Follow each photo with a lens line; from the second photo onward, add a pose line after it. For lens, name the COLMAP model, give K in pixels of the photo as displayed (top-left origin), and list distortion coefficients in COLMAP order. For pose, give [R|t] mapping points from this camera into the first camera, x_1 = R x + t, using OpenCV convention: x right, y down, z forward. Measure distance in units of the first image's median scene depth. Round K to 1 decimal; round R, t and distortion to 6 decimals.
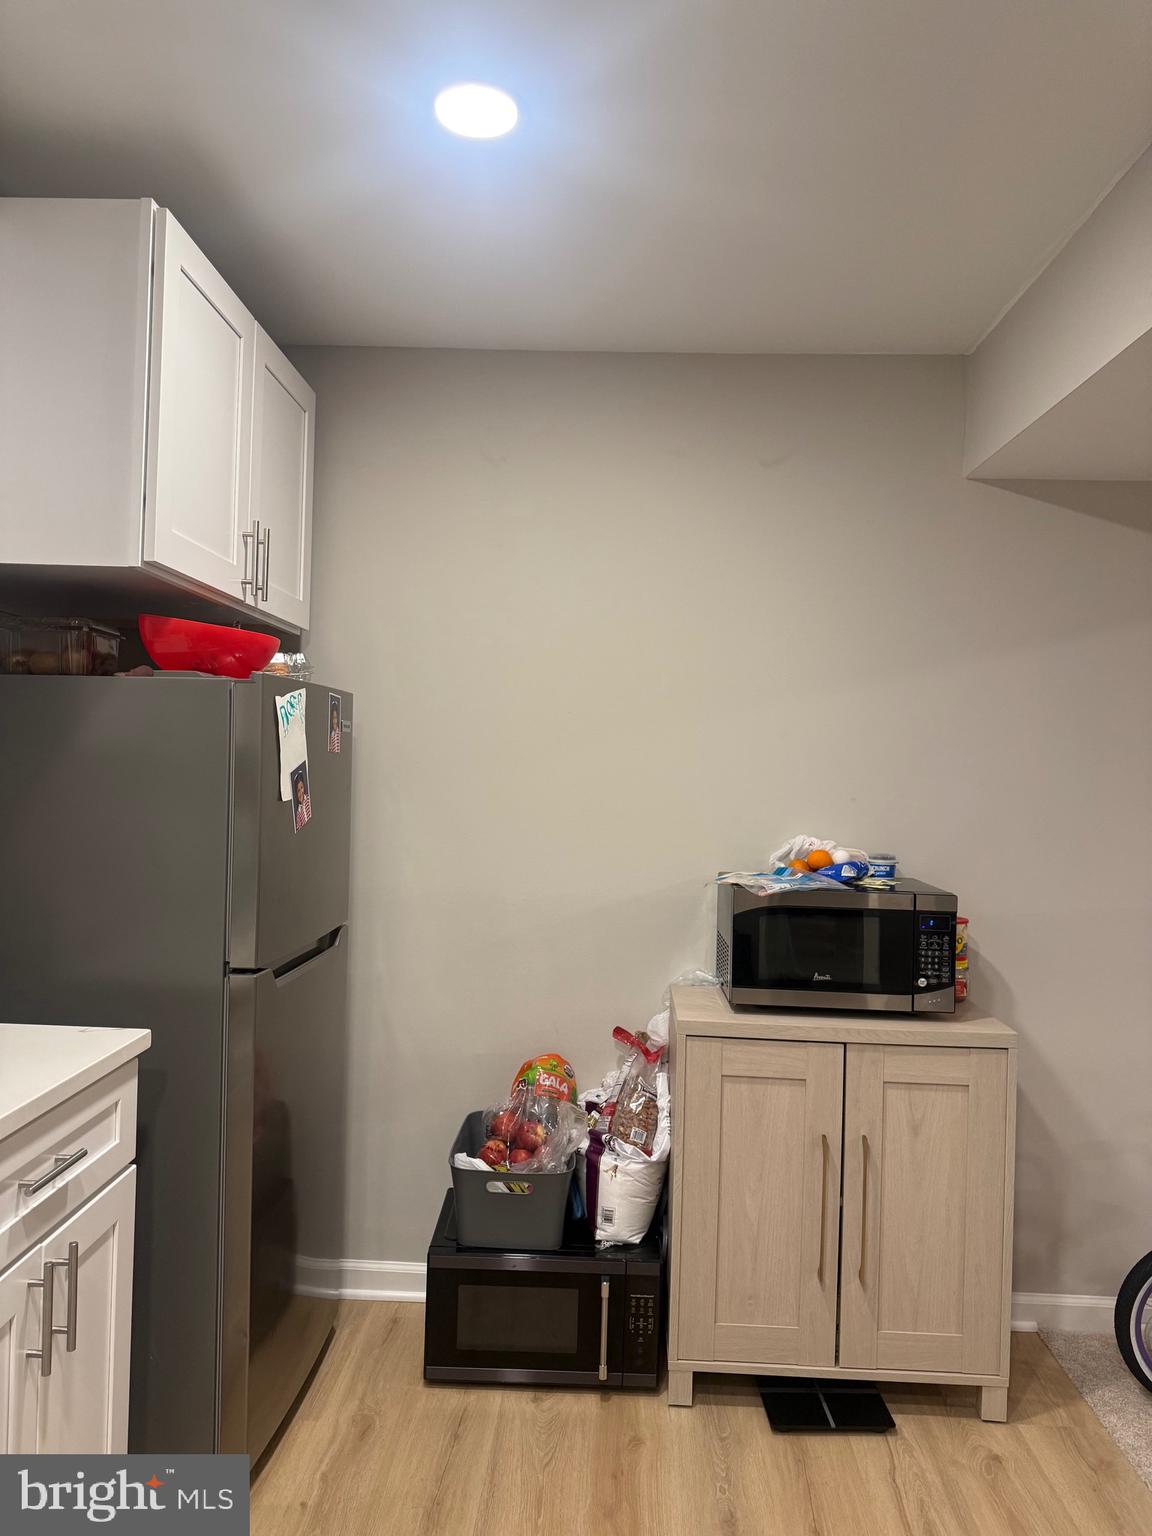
lens RADIAL K [[1089.4, 0, 578.9], [0, 1089.4, 758.0], [0, 0, 1]] dist [0.053660, -0.044368]
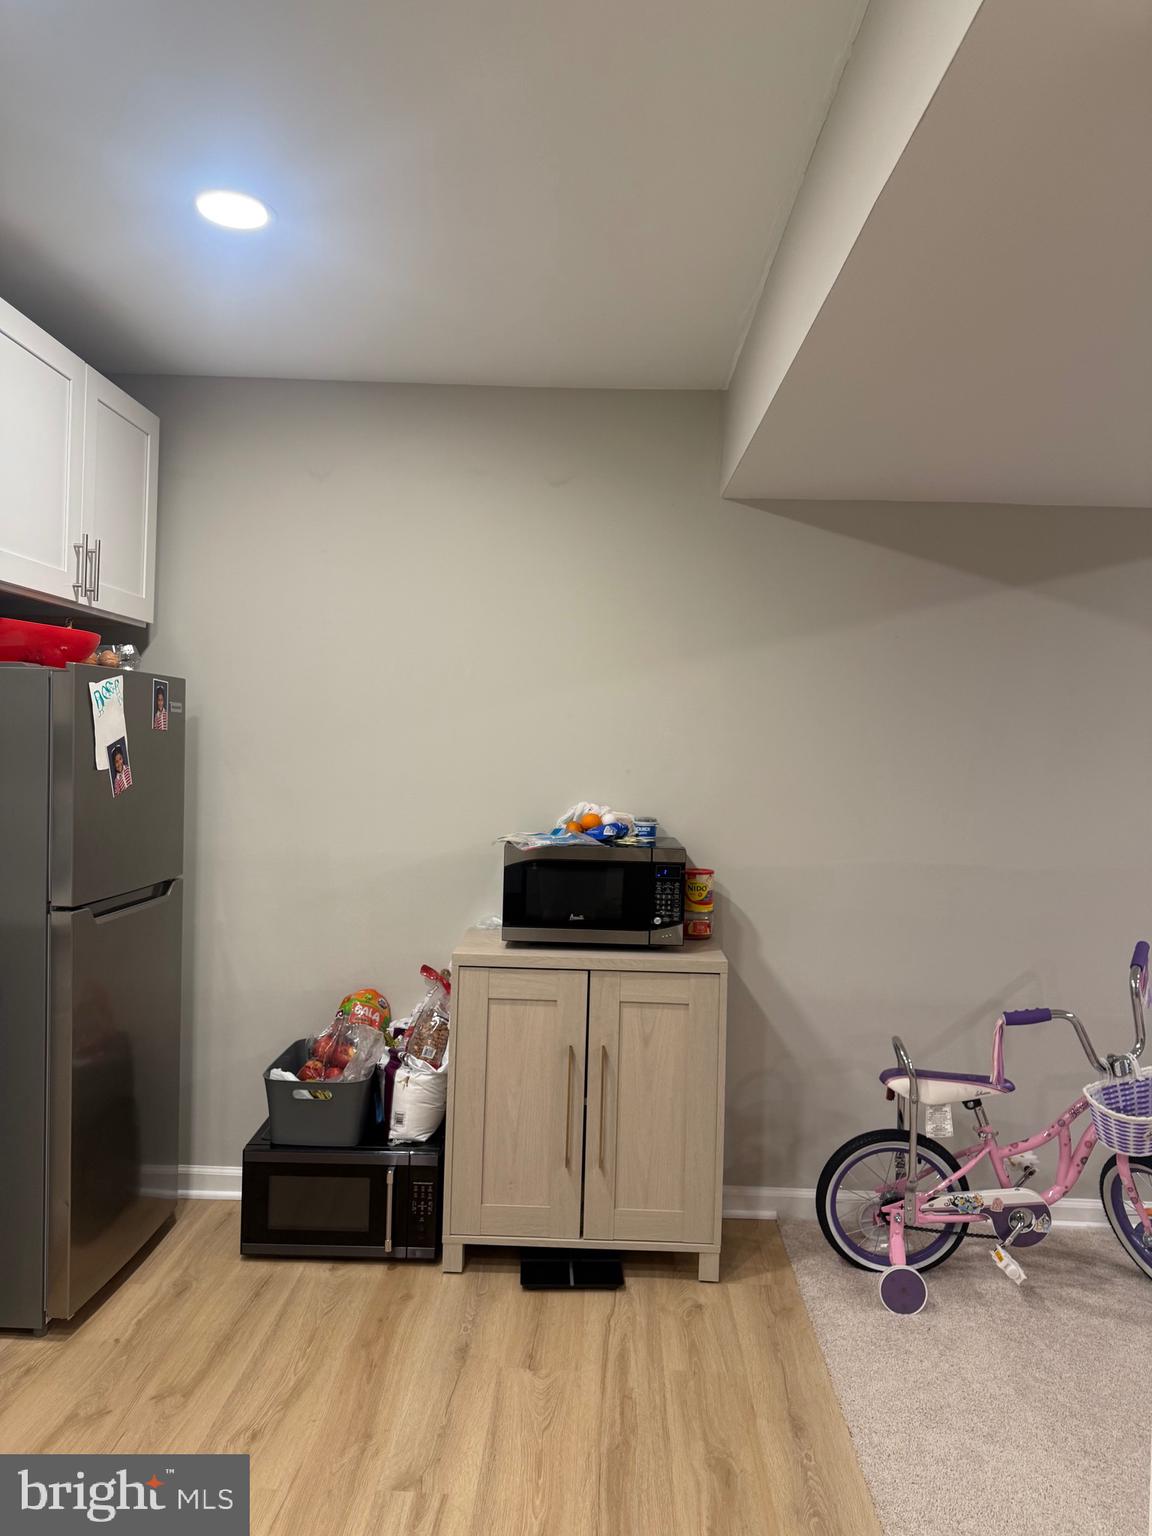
lens RADIAL K [[1094.5, 0, 587.0], [0, 1094.5, 762.2], [0, 0, 1]] dist [0.130971, -0.200254]
pose [[0.999924, 0.000037, 0.012345, 0.220728], [-0.000263, 0.999833, 0.018268, 0.007543], [-0.012343, -0.018270, 0.999757, -0.205991]]
